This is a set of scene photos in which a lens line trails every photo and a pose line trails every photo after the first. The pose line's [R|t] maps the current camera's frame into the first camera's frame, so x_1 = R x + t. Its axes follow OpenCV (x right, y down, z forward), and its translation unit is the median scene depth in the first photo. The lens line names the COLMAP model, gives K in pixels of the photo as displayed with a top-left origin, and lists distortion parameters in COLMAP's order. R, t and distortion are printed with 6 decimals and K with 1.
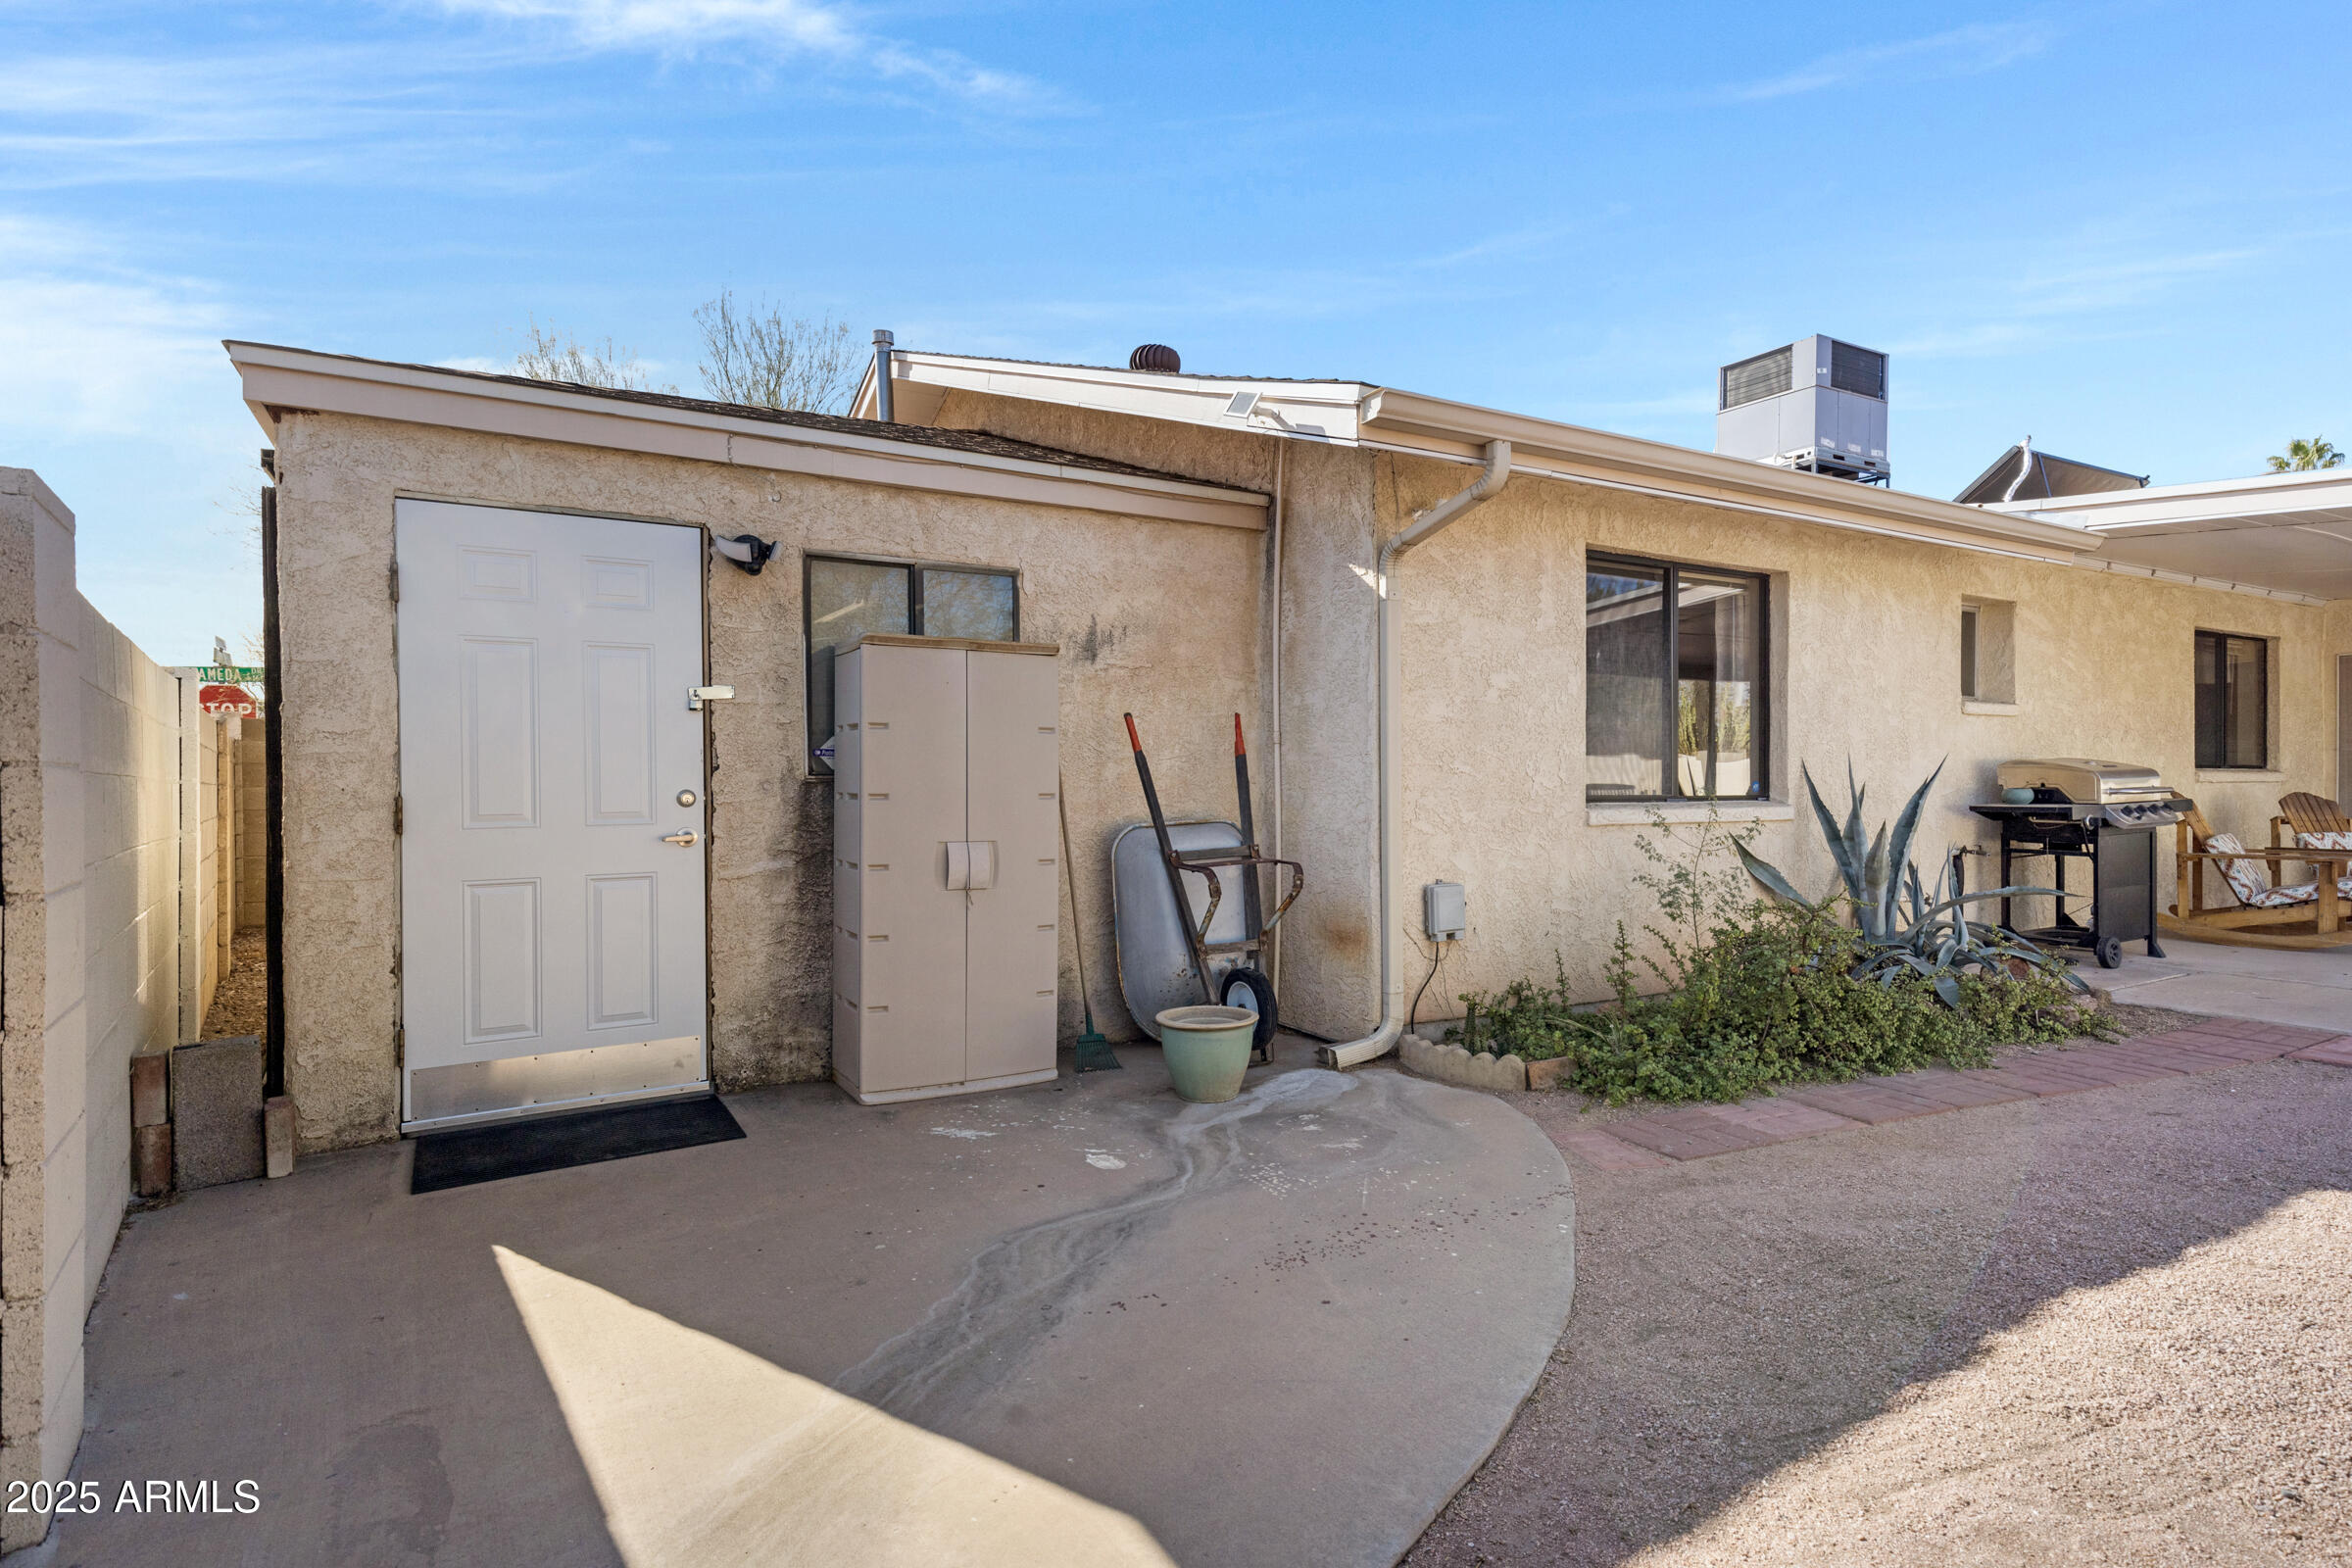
lens RADIAL K [[1203.3, 0, 1175.8], [0, 1203.3, 779.3], [0, 0, 1]] dist [0.019180, 0.000892]
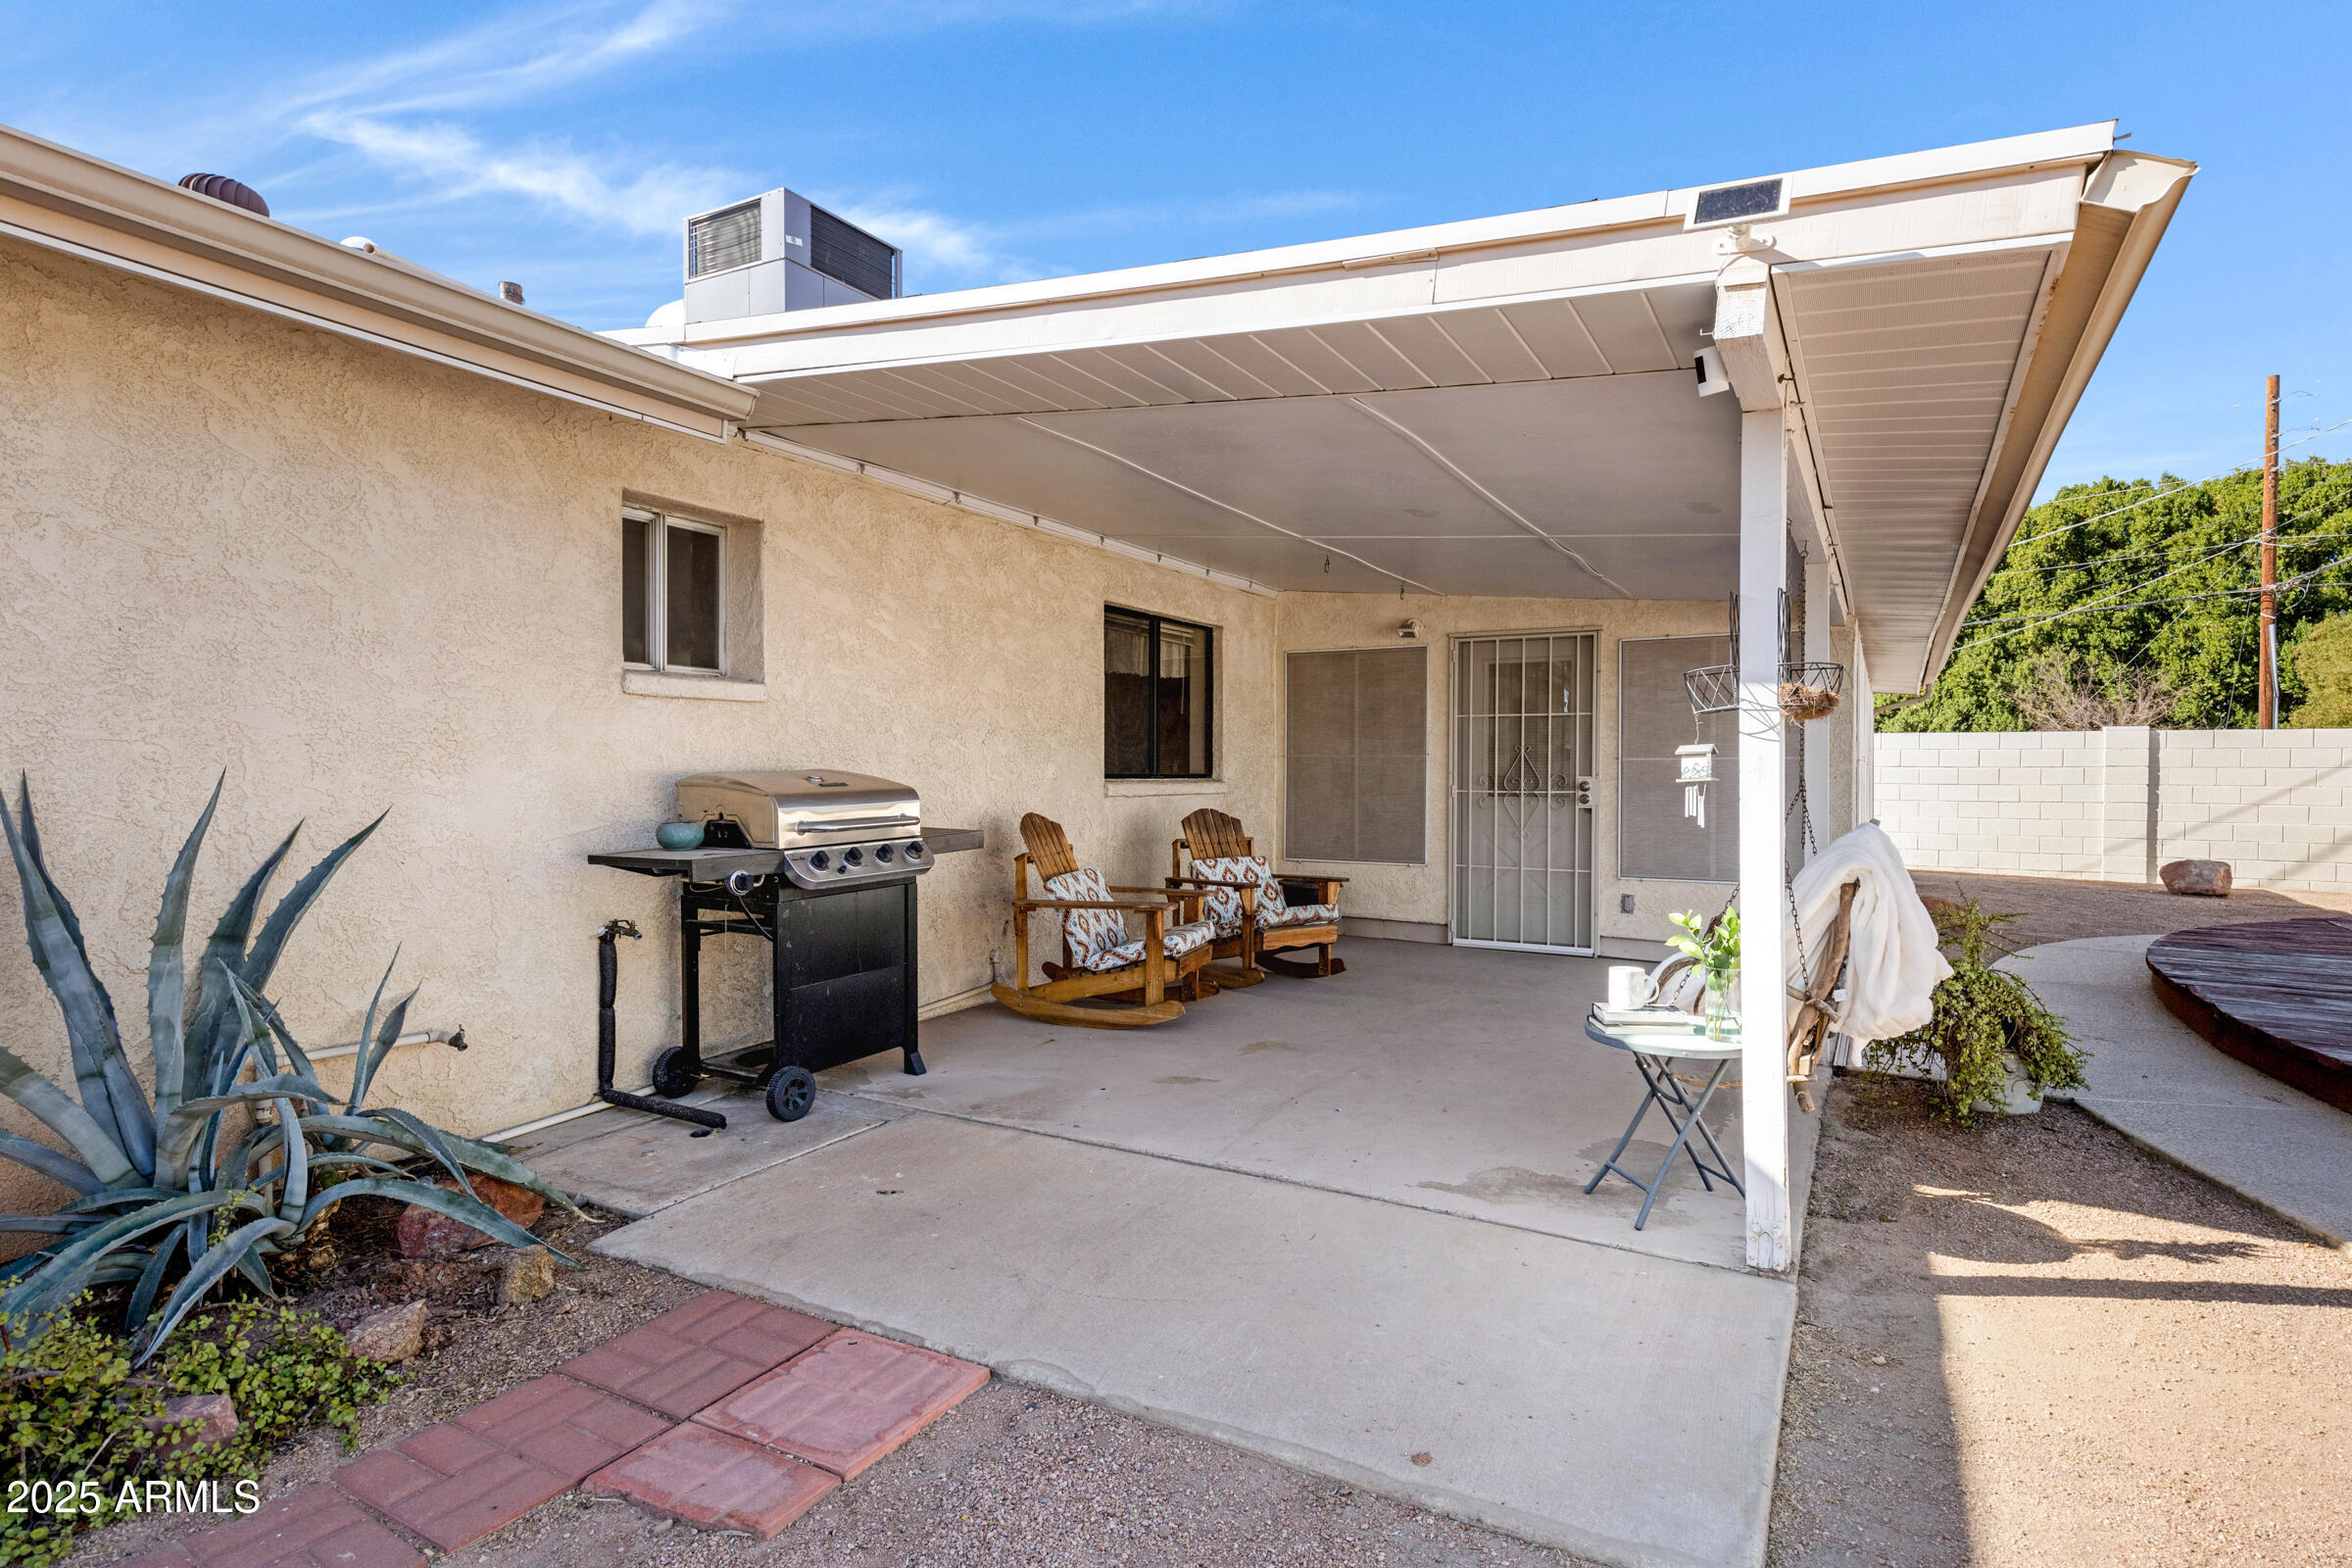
lens RADIAL K [[1203.3, 0, 1218.4], [0, 1203.3, 783.9], [0, 0, 1]] dist [0.019180, 0.000892]
pose [[0.854985, 0.000395, 0.518653, 0.582014], [-0.008389, 0.999879, 0.013068, -0.019883], [-0.518585, -0.015524, 0.854885, 0.343633]]
